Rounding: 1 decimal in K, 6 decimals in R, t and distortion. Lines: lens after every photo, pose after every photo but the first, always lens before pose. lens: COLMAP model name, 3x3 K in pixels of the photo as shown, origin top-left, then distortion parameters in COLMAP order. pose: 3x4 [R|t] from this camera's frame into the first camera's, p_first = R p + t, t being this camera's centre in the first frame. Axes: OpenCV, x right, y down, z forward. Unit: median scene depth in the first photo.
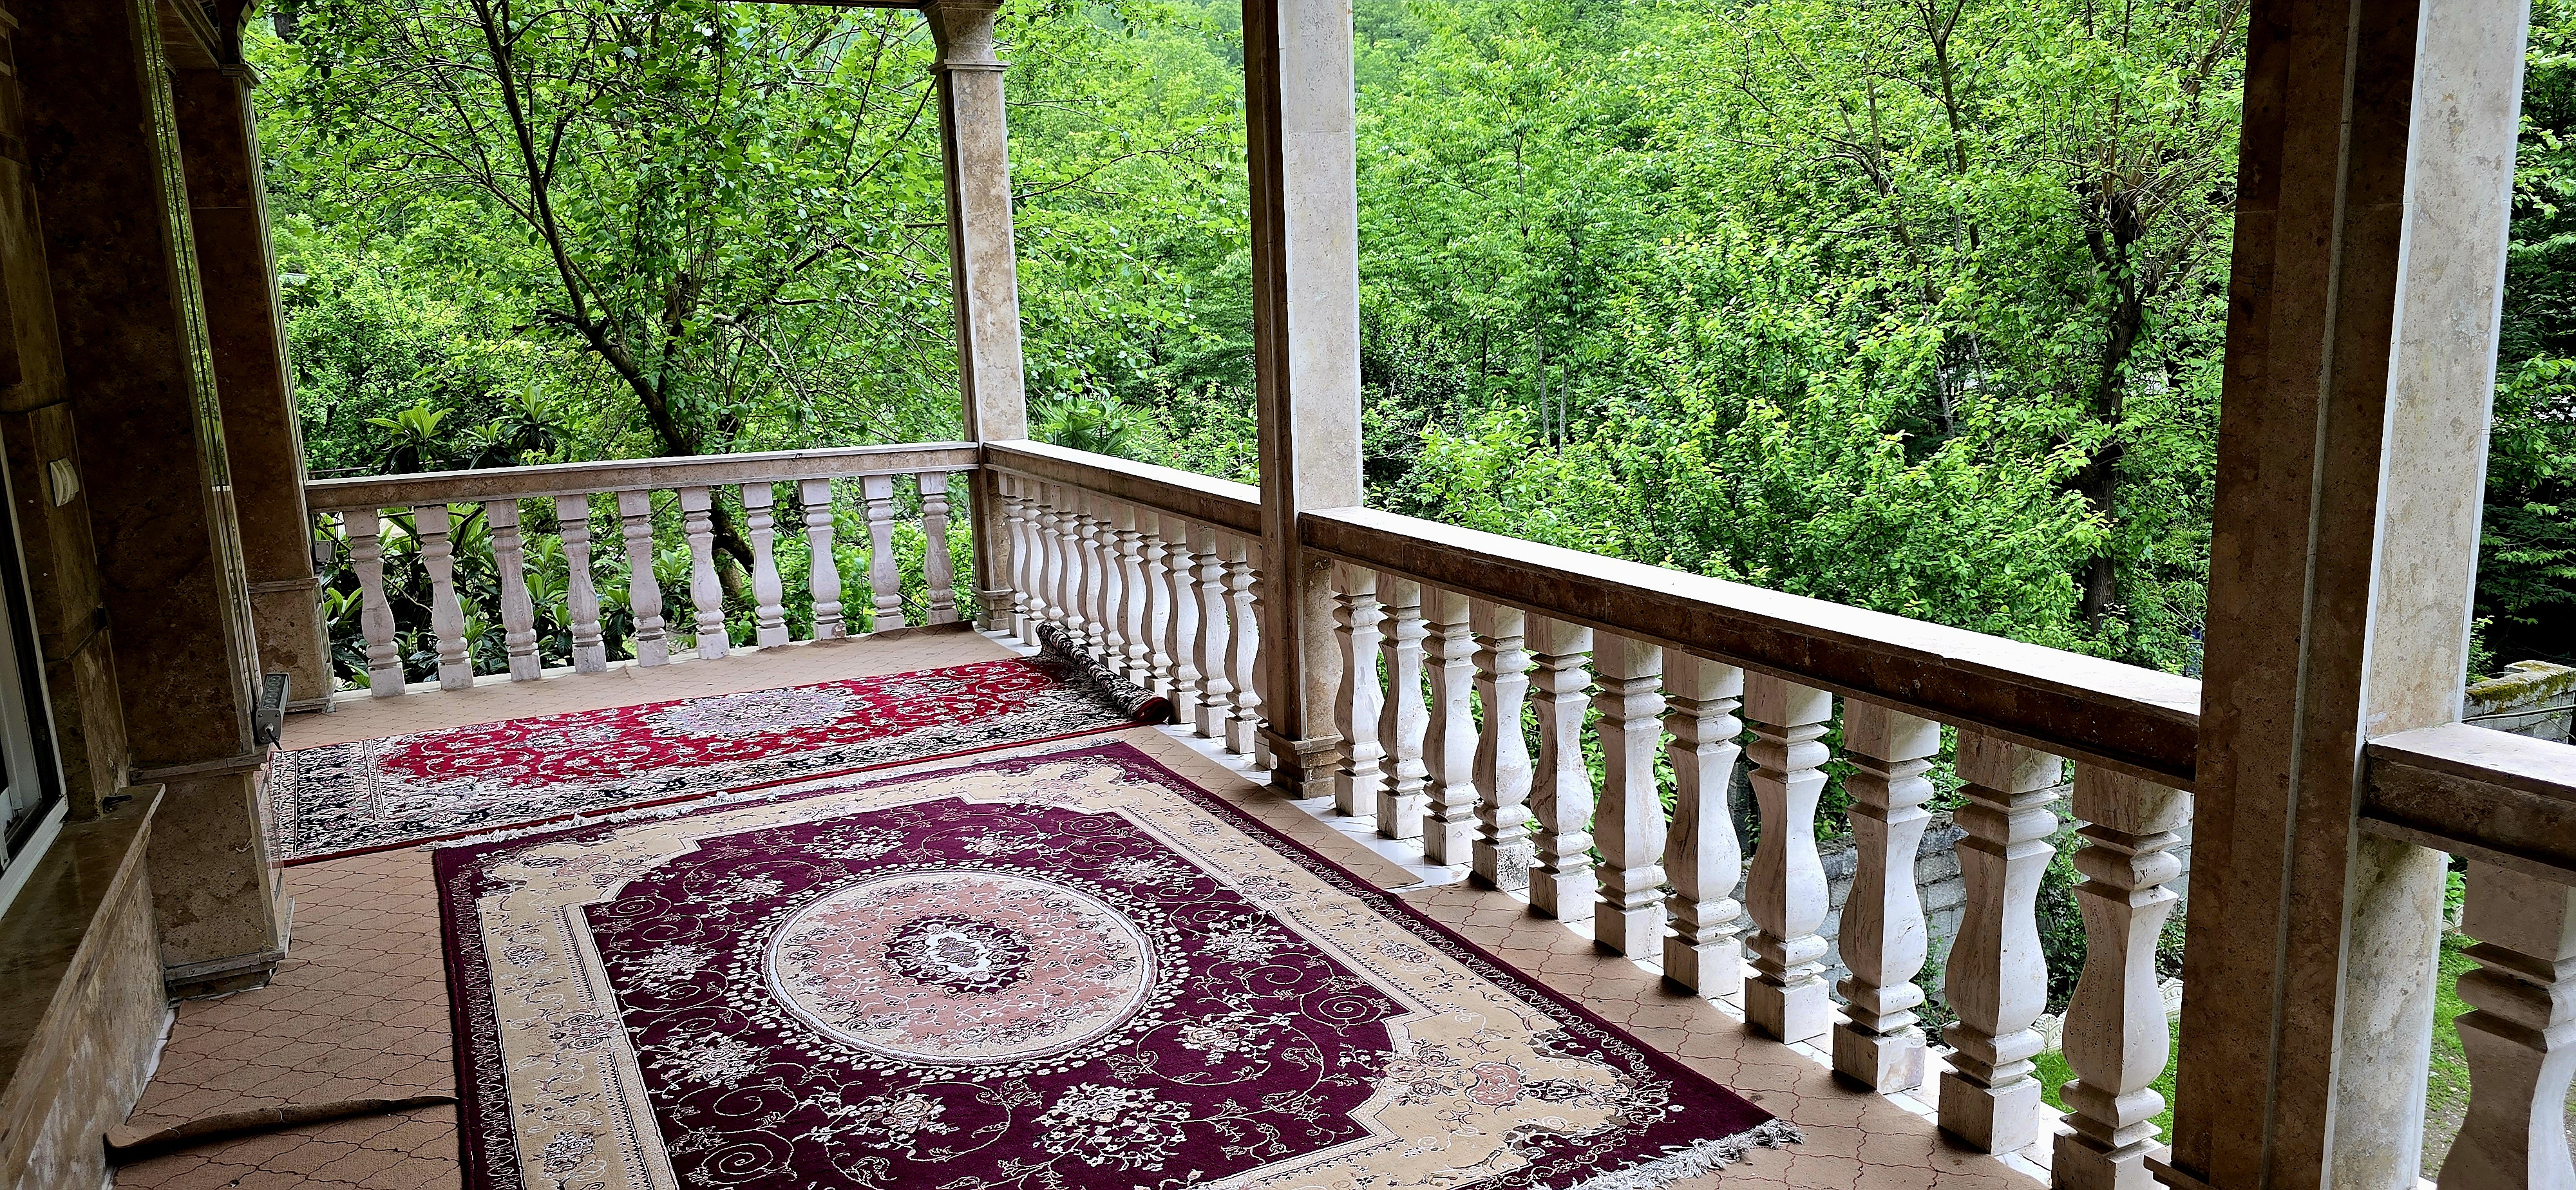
lens RADIAL K [[1718.5, 0, 1299.7], [0, 1718.5, 596.9], [0, 0, 1]] dist [0.085665, -0.090850]
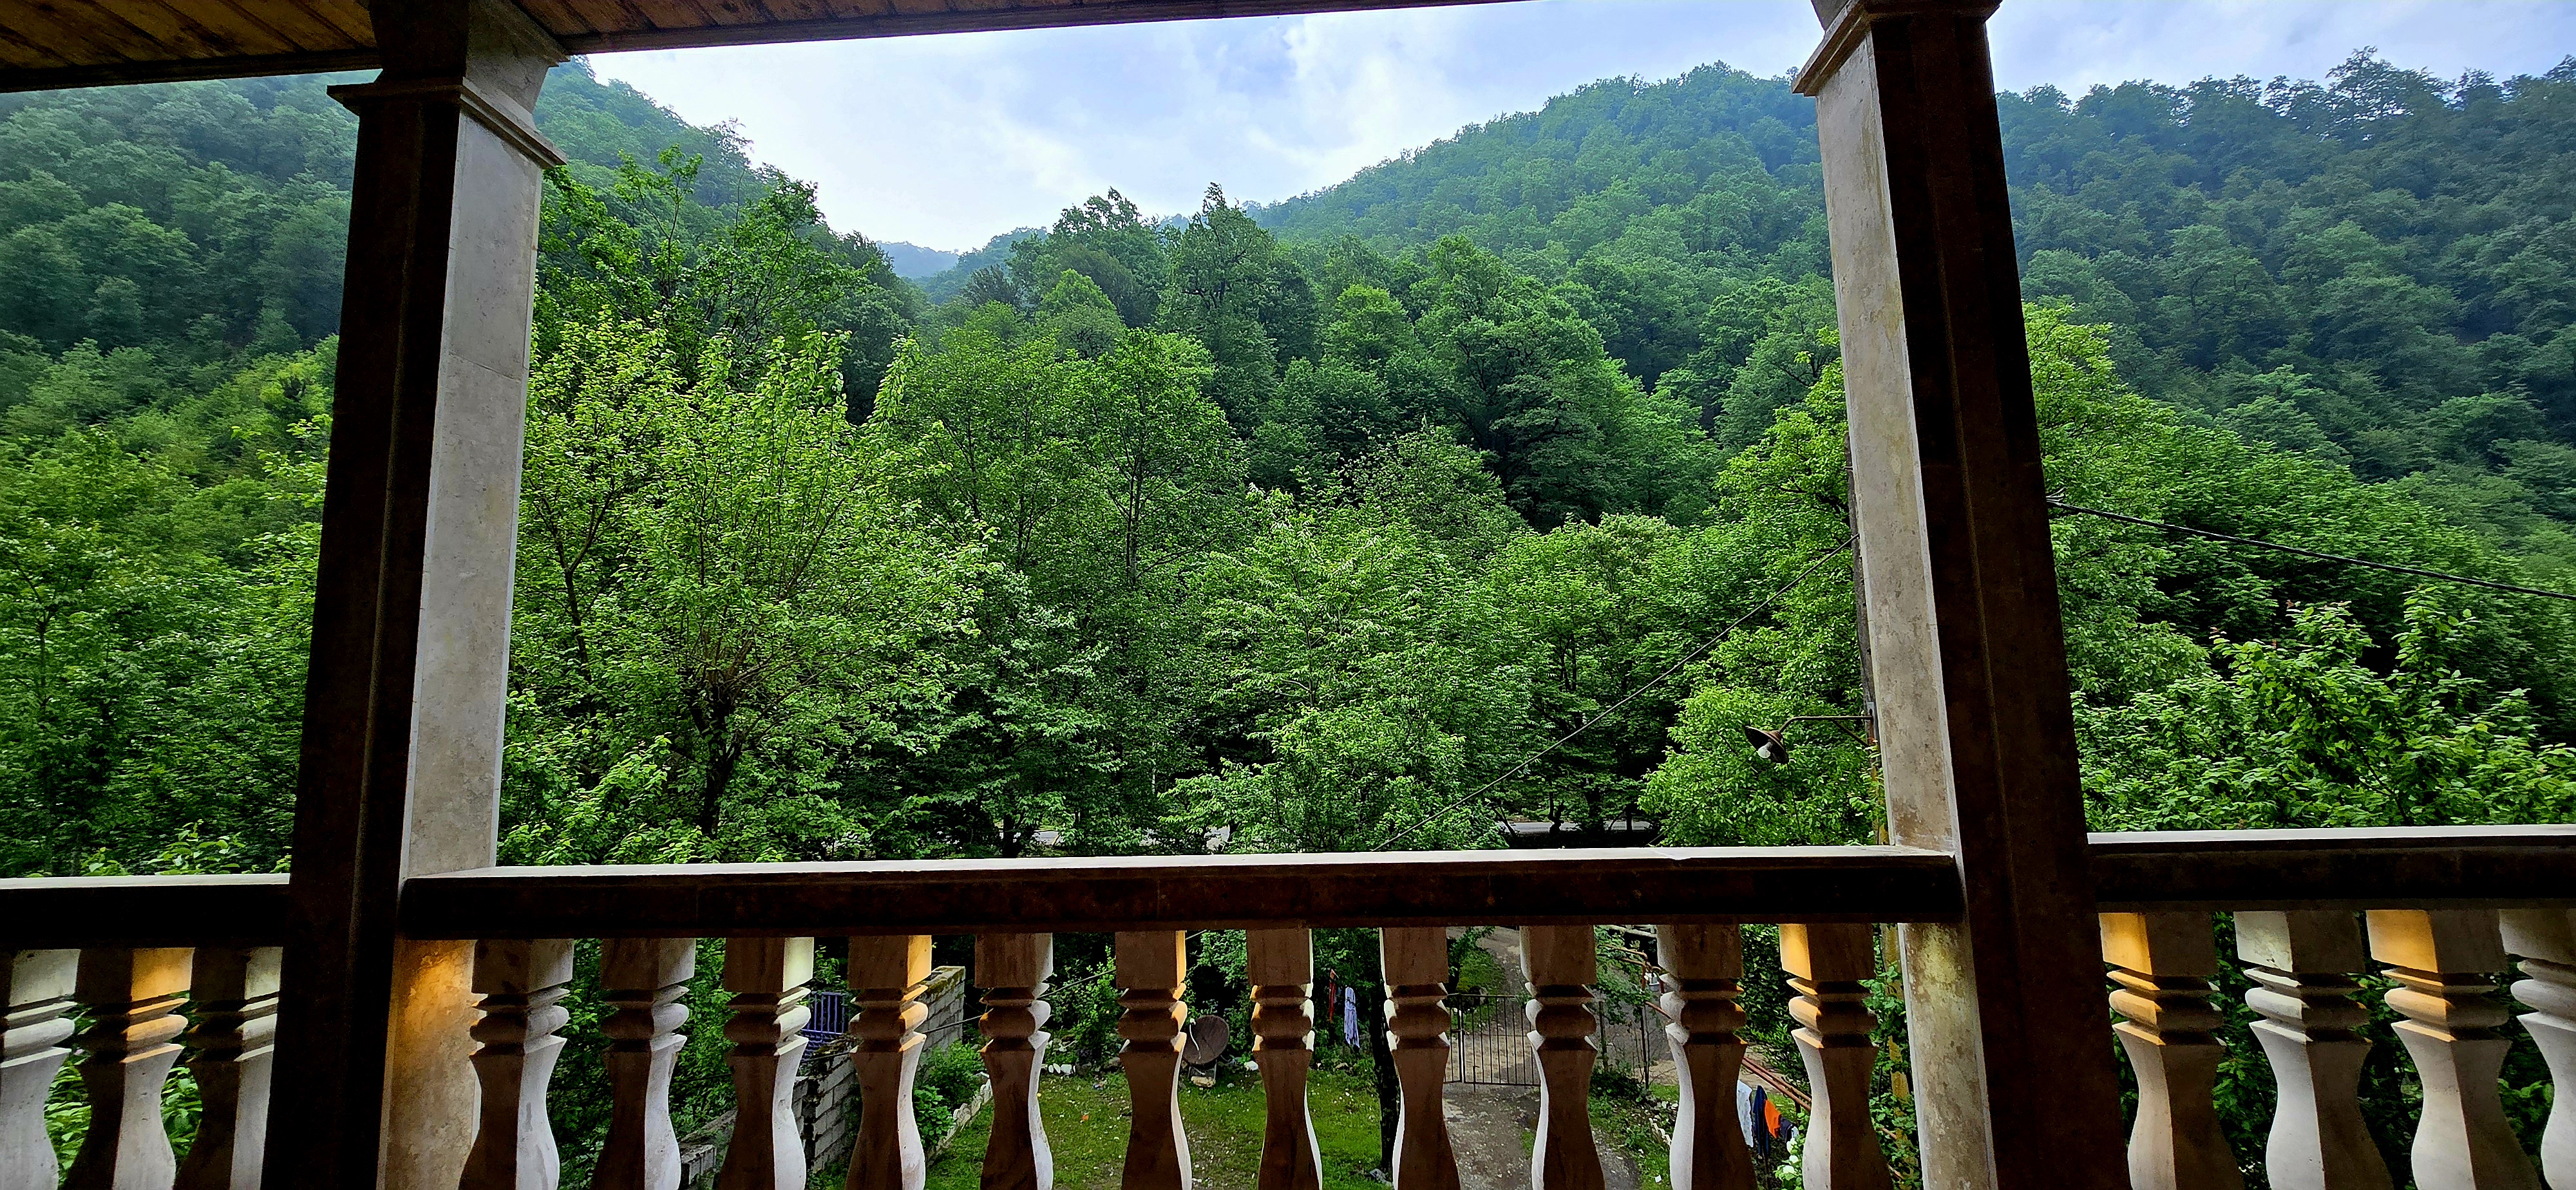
lens RADIAL K [[1033.5, 0, 1288.0], [0, 1033.5, 595.0], [0, 0, 1]] dist [-0.002474, -0.000143]
pose [[0.502036, 0.140241, 0.853400, -0.220681], [0.161039, 0.954348, -0.251566, 0.000513], [-0.849721, 0.263726, 0.456533, 0.605015]]
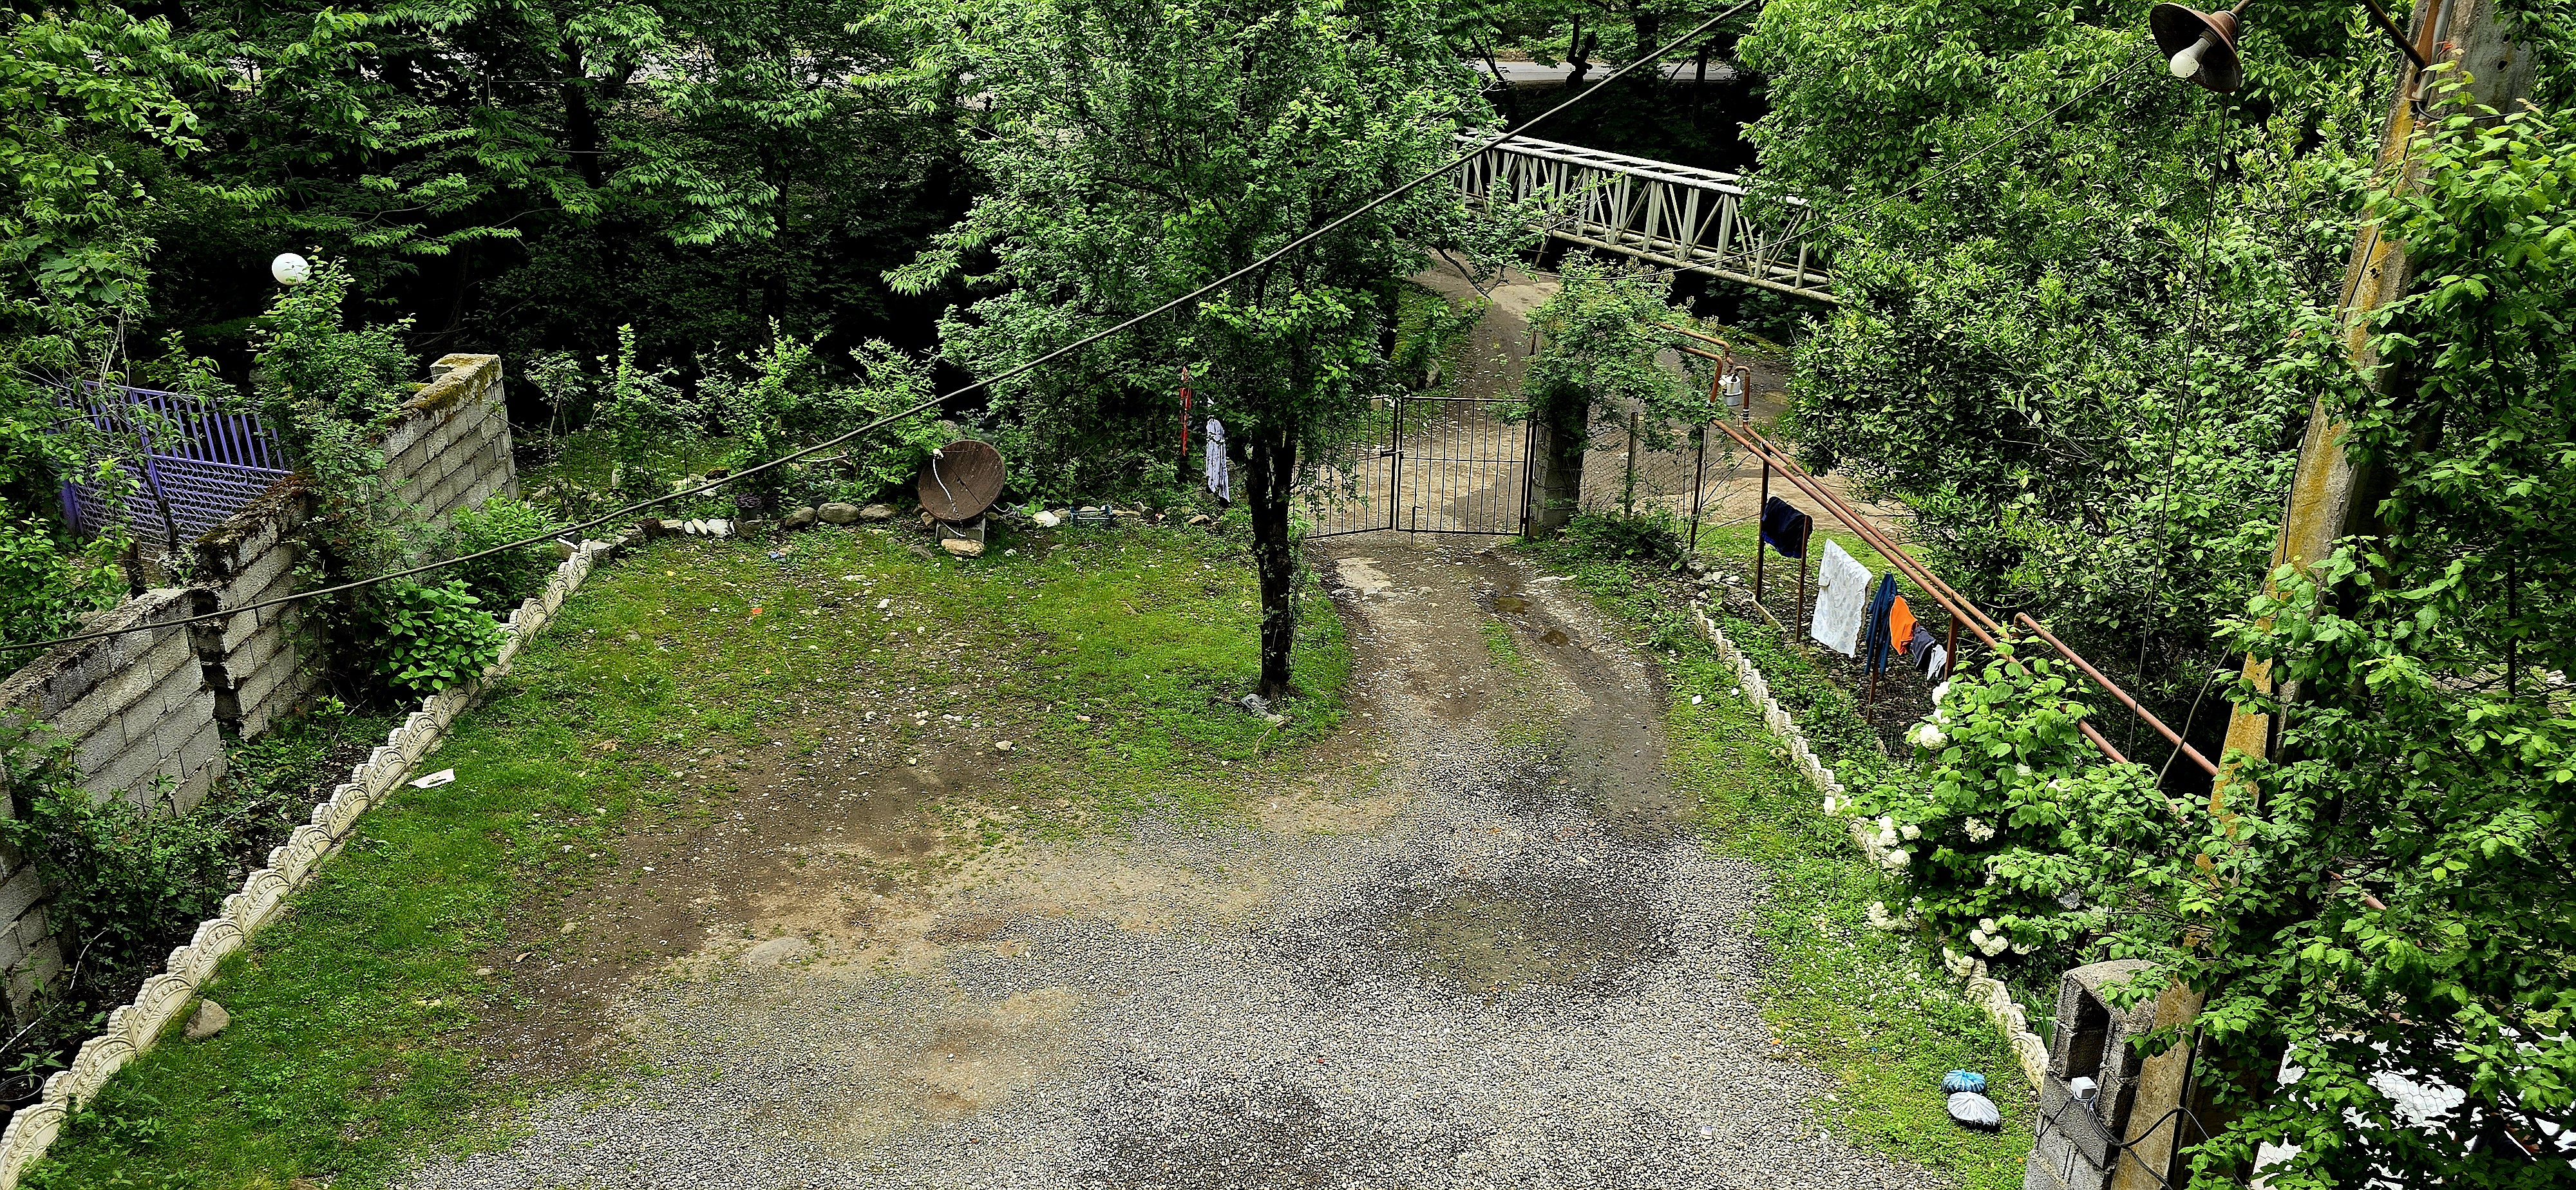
lens RADIAL K [[1718.5, 0, 1299.7], [0, 1718.5, 596.9], [0, 0, 1]] dist [0.085665, -0.090850]
pose [[0.413668, -0.312020, 0.855291, -0.159856], [0.140013, 0.950065, 0.278877, -0.019225], [-0.899597, 0.004389, 0.436698, 0.632256]]
